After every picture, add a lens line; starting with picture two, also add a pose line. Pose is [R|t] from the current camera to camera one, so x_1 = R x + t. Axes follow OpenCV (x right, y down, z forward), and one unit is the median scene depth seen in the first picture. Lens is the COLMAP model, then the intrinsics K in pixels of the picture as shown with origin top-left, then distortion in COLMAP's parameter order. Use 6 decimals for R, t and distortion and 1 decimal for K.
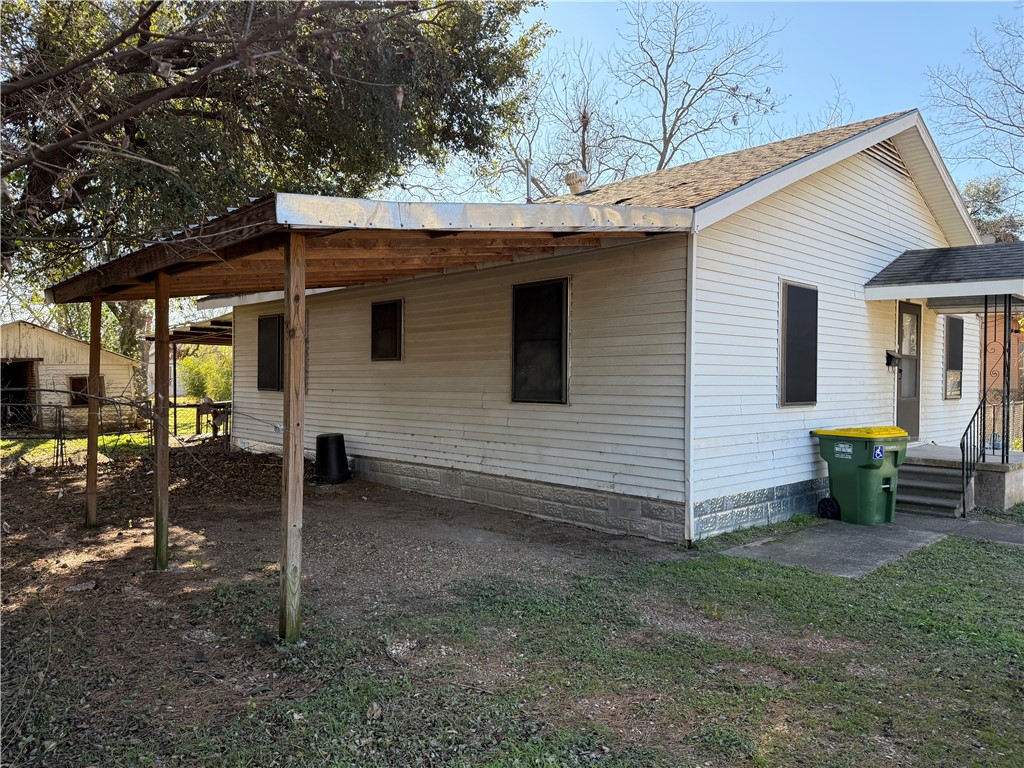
lens RADIAL K [[713.5, 0, 512.0], [0, 713.5, 384.0], [0, 0, 1]] dist [-0.000477, -0.000362]
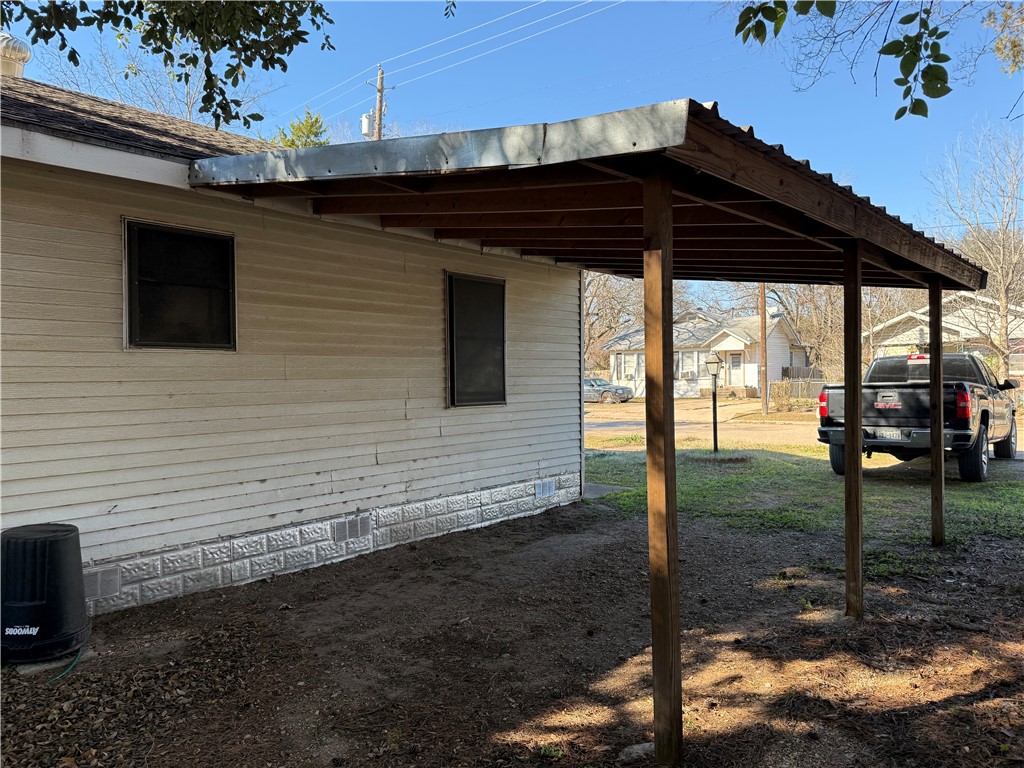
lens RADIAL K [[713.5, 0, 512.0], [0, 713.5, 384.0], [0, 0, 1]] dist [-0.000477, -0.000362]
pose [[-0.111776, -0.012161, 0.993659, -0.804447], [0.016293, 0.999768, 0.014069, -0.012528], [-0.993600, 0.017763, -0.111552, 0.951616]]
